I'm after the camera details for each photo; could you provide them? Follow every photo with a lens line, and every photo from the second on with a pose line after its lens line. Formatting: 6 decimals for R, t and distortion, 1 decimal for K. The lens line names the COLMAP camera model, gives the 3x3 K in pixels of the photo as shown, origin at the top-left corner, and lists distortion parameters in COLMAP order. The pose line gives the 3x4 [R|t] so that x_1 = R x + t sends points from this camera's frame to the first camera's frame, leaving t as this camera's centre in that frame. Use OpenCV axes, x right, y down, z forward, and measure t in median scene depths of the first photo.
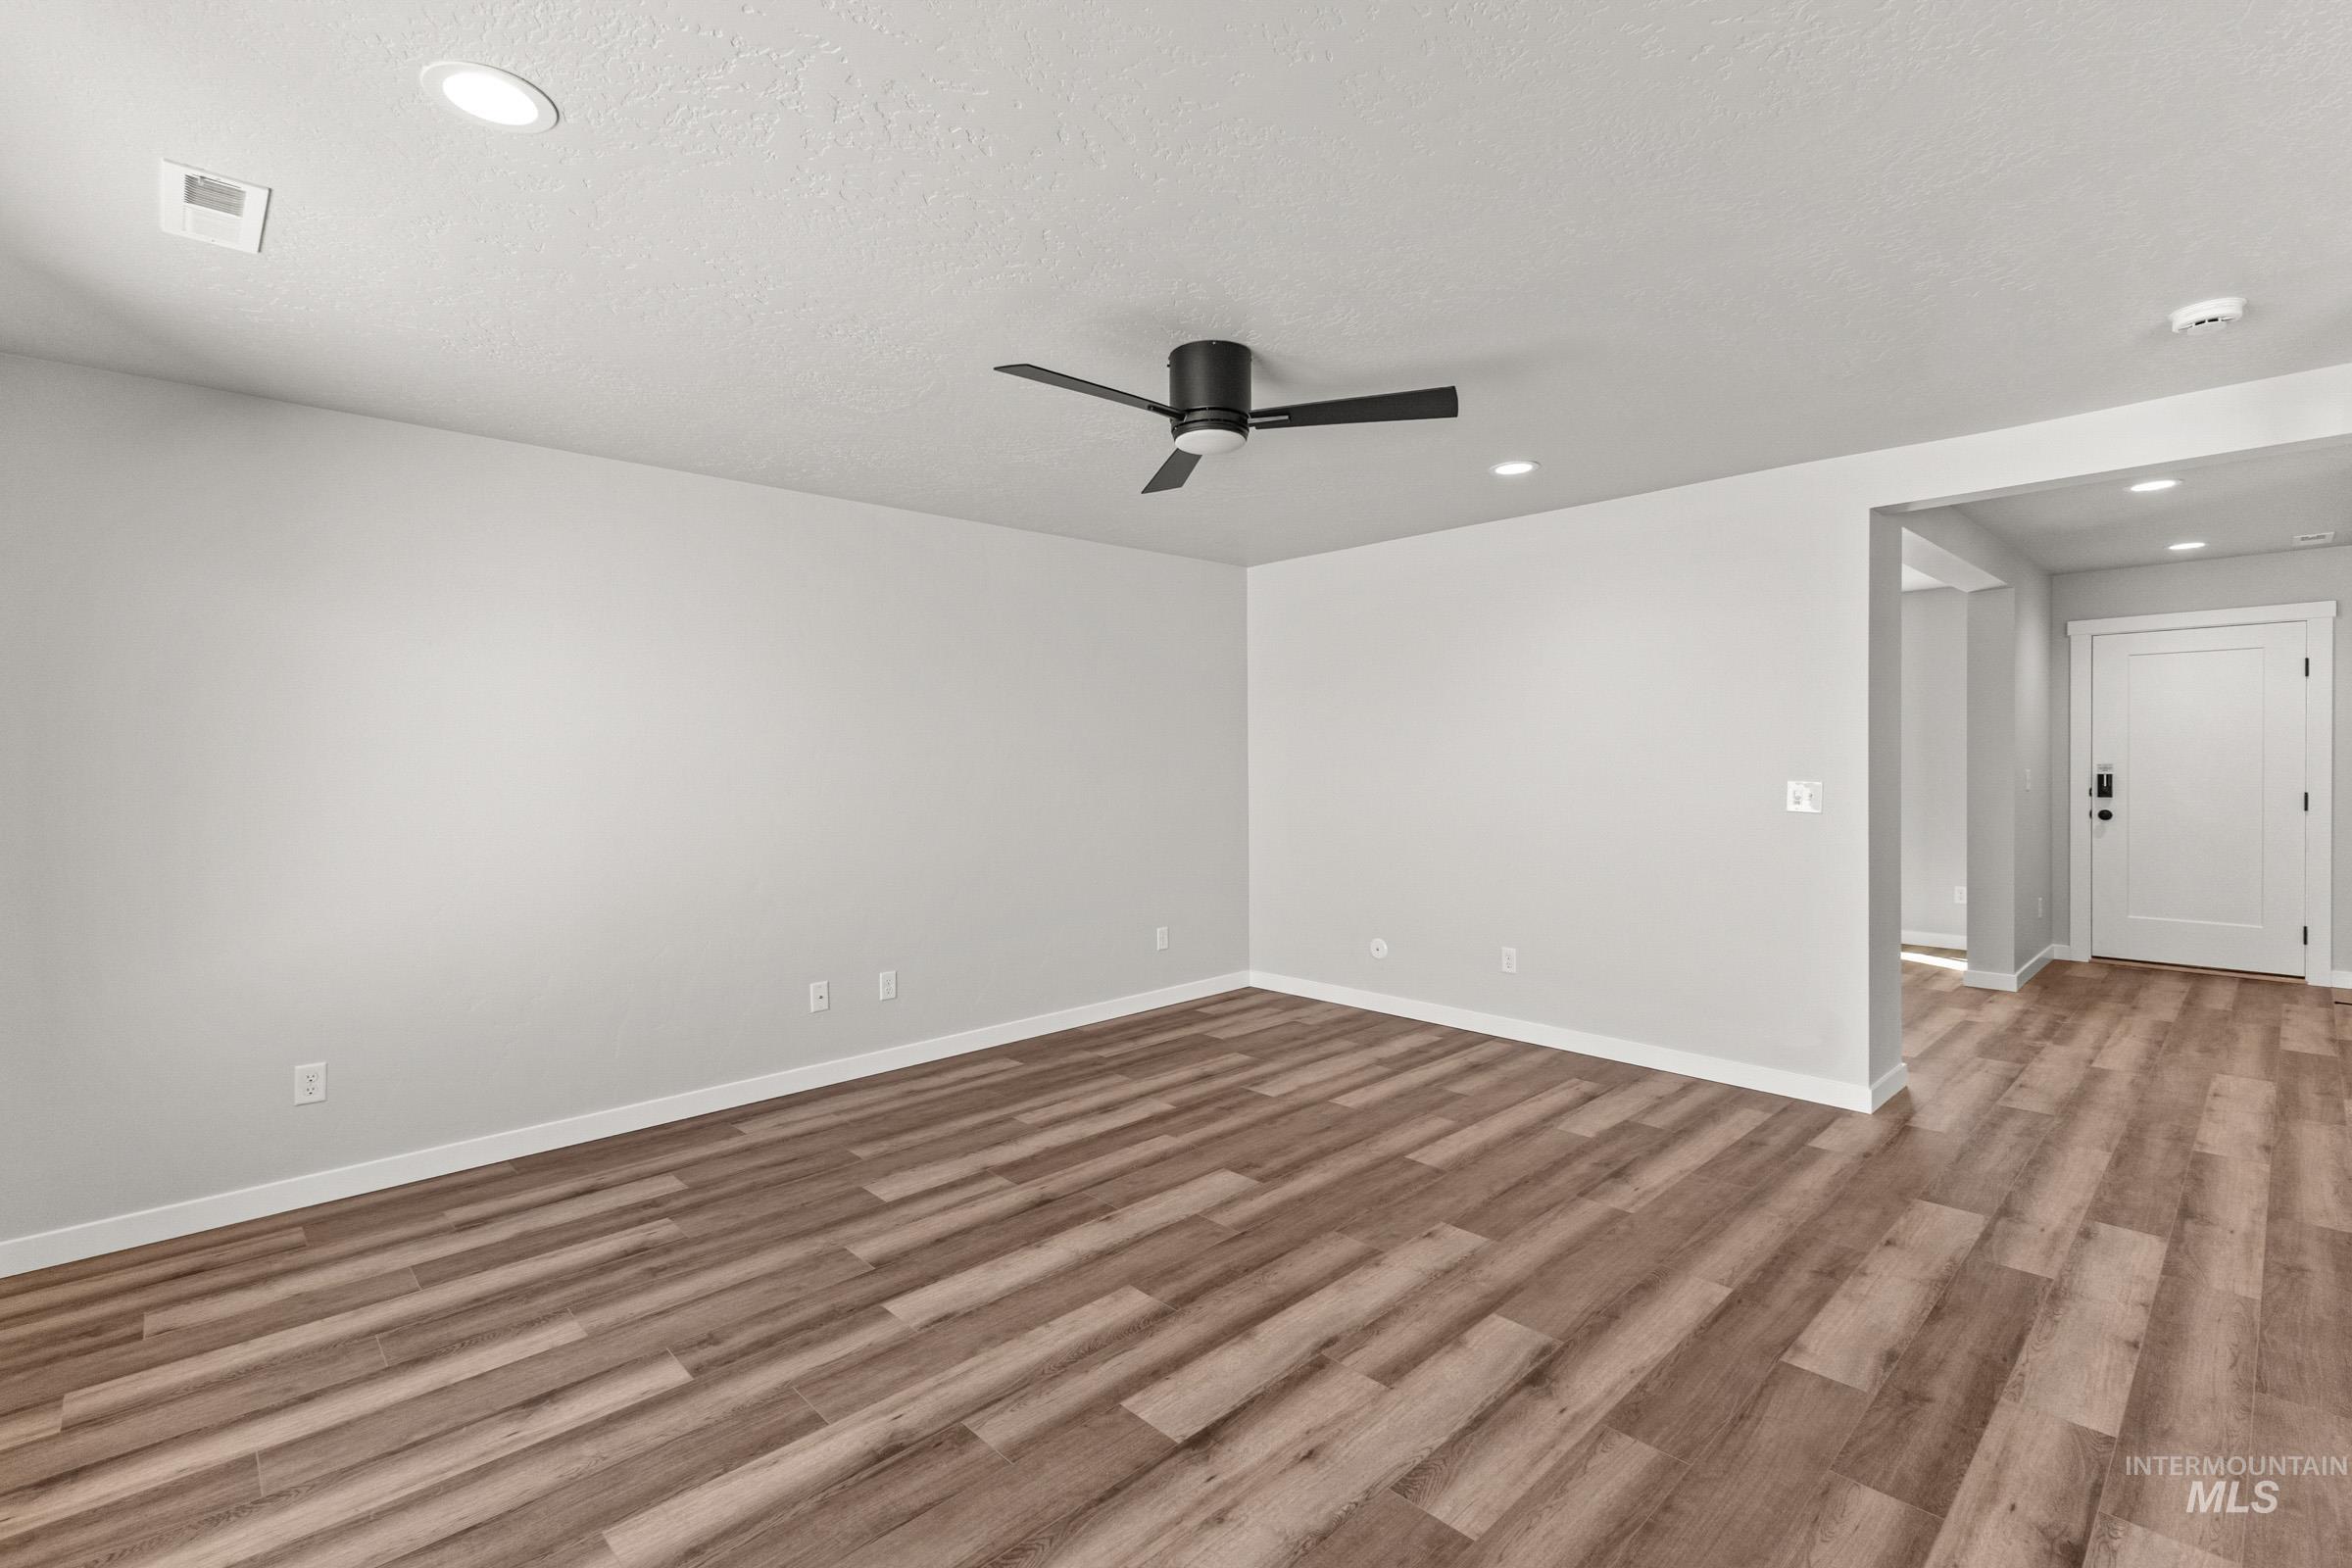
lens RADIAL K [[1026.0, 0, 1199.0], [0, 1026.0, 779.1], [0, 0, 1]] dist [0.010958, -0.001284]
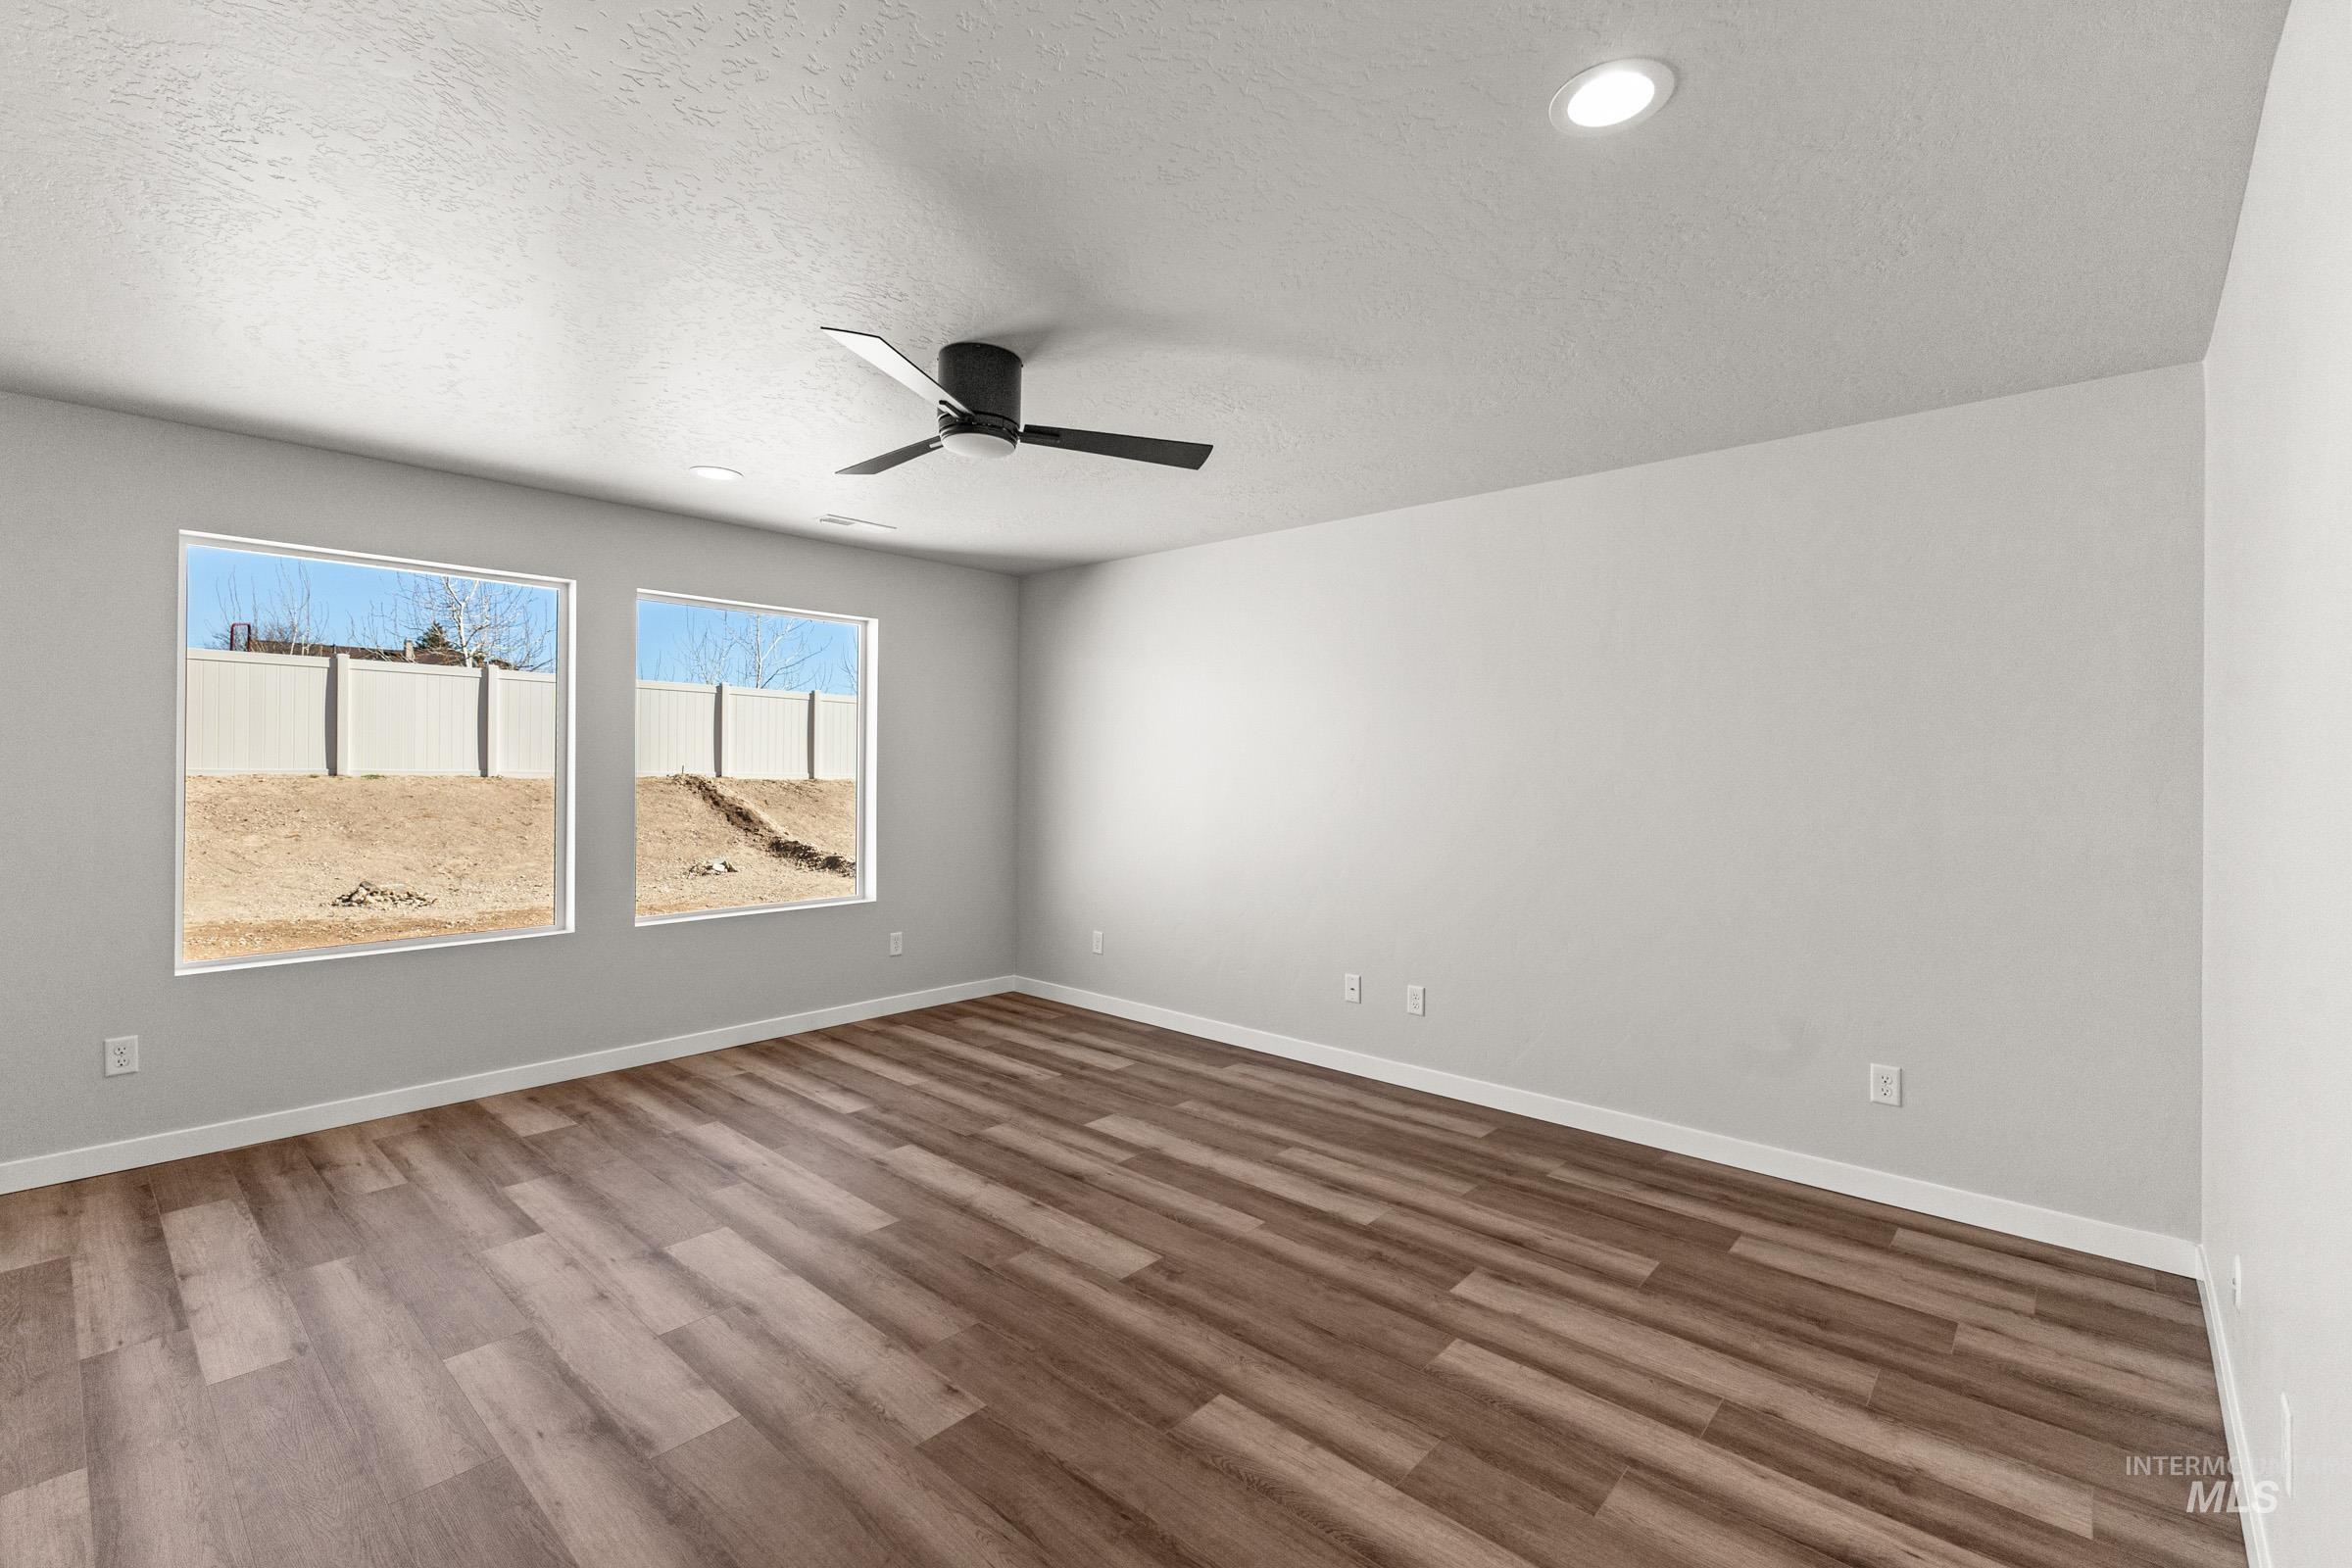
lens RADIAL K [[1026.0, 0, 1197.4], [0, 1026.0, 768.9], [0, 0, 1]] dist [0.010958, -0.001284]
pose [[0.082984, 0.013136, -0.996464, 0.893249], [-0.029636, 0.999503, 0.010708, -0.028566], [0.996110, 0.028643, 0.083332, 0.991184]]
